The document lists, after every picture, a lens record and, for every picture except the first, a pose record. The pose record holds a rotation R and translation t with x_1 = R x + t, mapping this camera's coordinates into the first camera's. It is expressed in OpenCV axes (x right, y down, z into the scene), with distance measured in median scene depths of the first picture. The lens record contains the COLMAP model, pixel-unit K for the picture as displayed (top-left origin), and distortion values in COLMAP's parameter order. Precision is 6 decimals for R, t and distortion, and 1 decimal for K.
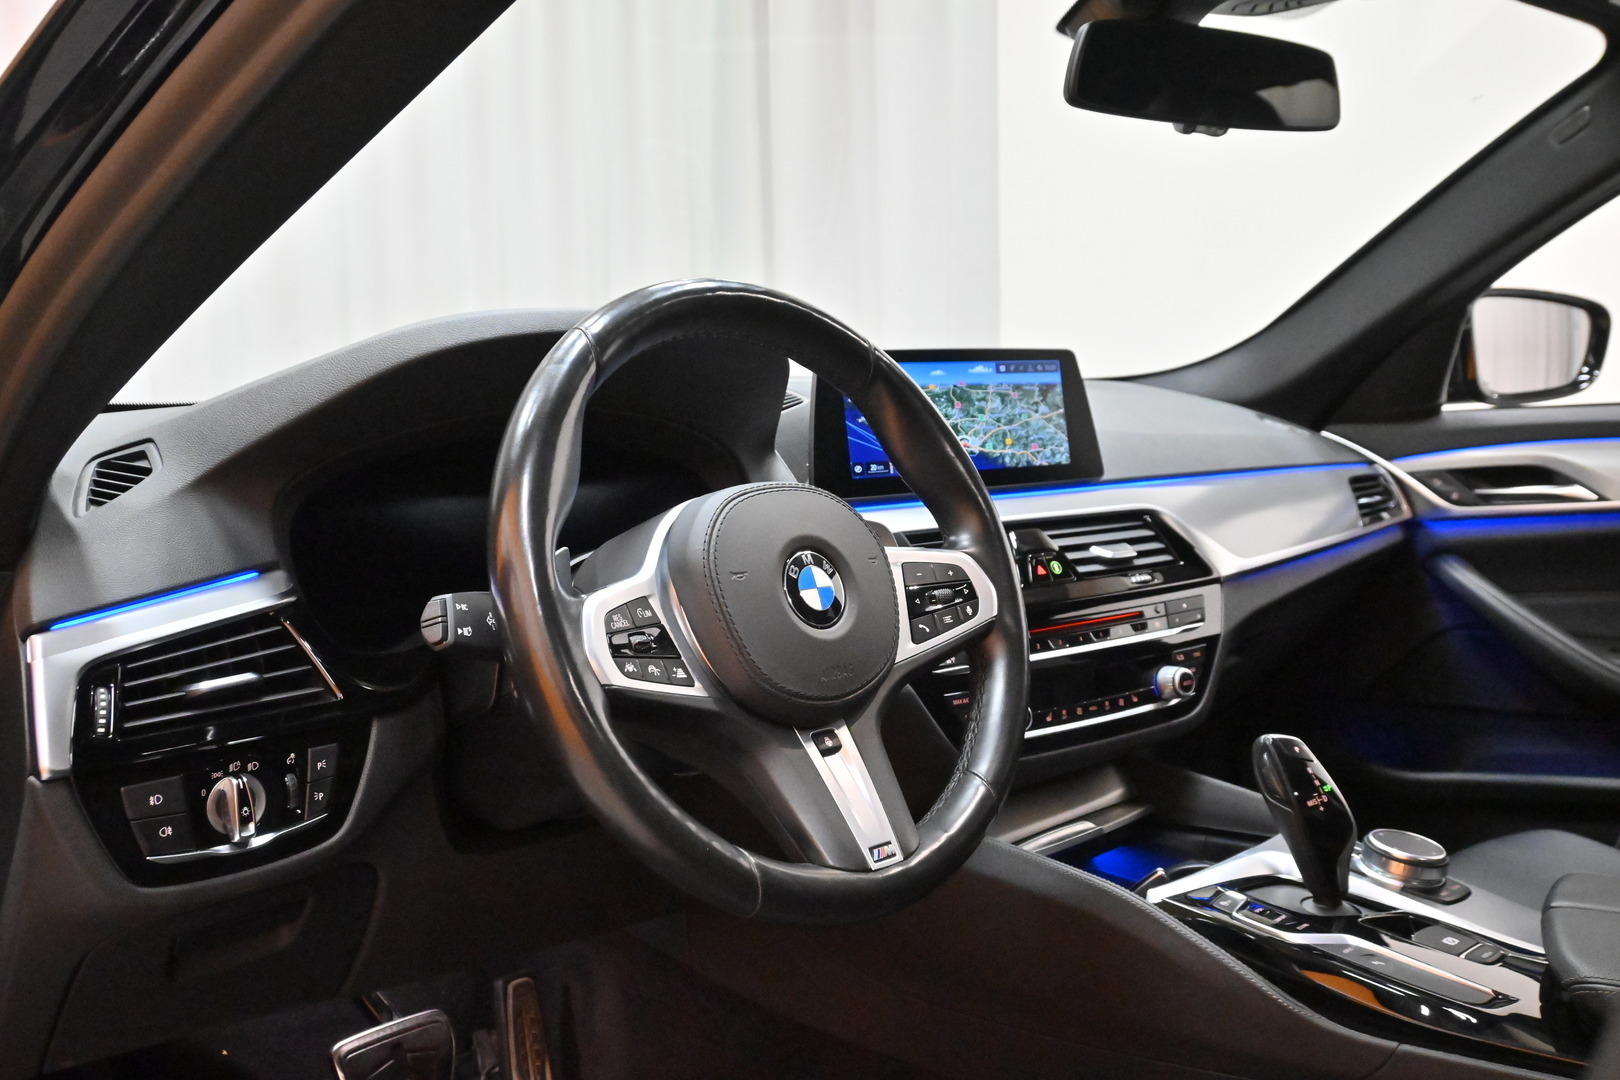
lens RADIAL K [[1465.9, 0, 810.0], [0, 1465.9, 540.0], [0, 0, 1]] dist [-0.013260, -0.011856]
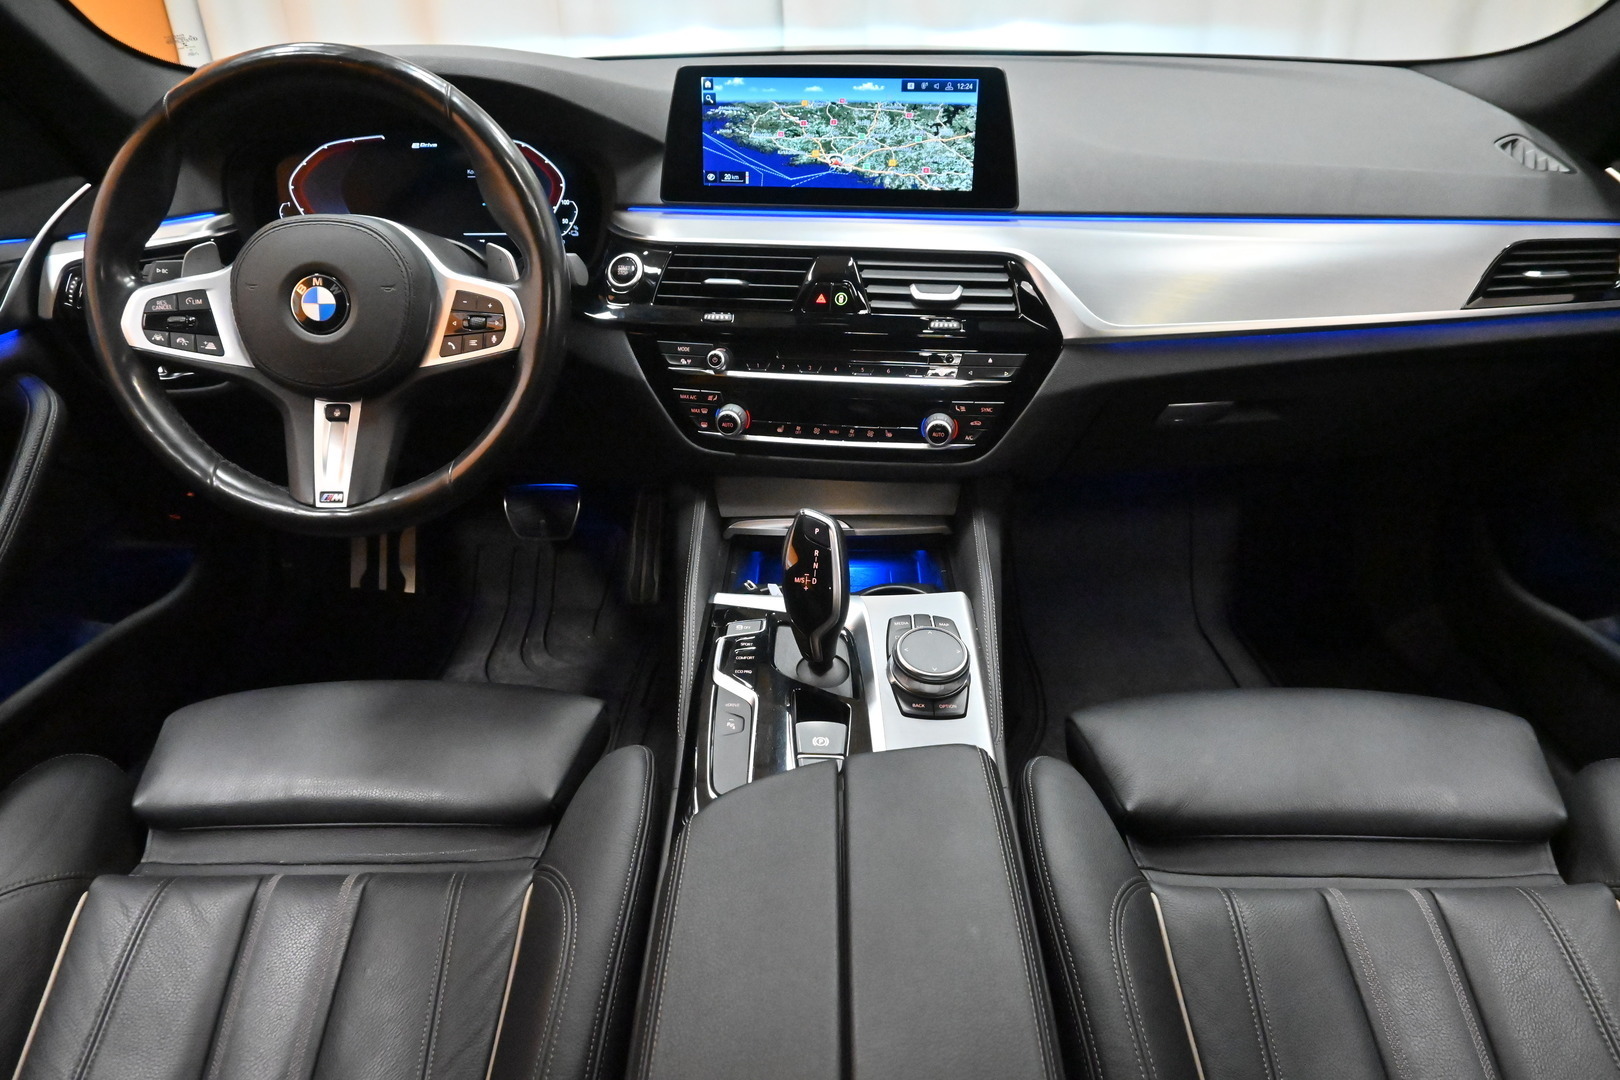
lens RADIAL K [[1082.5, 0, 810.0], [0, 1082.5, 540.0], [0, 0, 1]] dist [-0.009325, 0.001556]
pose [[0.715608, 0.357947, -0.599816, 0.654889], [-0.081092, 0.895484, 0.437644, -0.159898], [0.693779, -0.264541, 0.669842, 0.378616]]
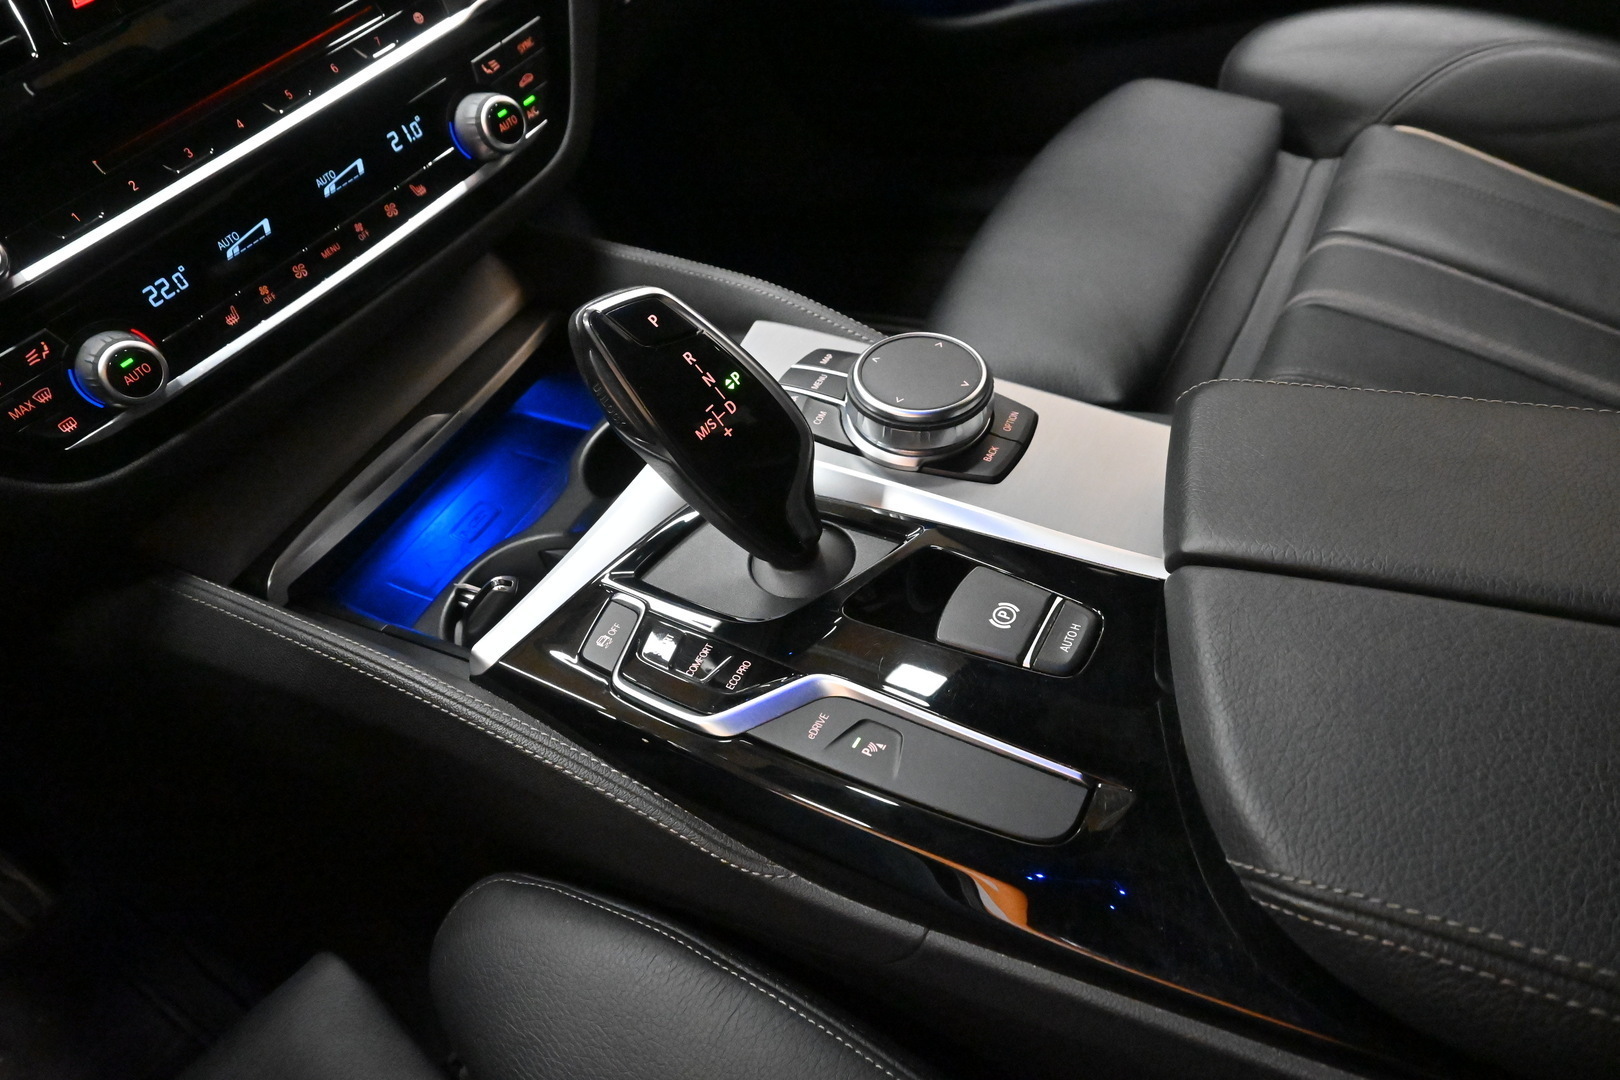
lens RADIAL K [[1082.5, 0, 810.0], [0, 1082.5, 540.0], [0, 0, 1]] dist [-0.009325, 0.001556]
pose [[0.938597, -0.338675, 0.065832, 0.271500], [0.231157, 0.758950, 0.608738, -0.001604], [-0.256128, -0.556142, 0.790636, 0.550542]]
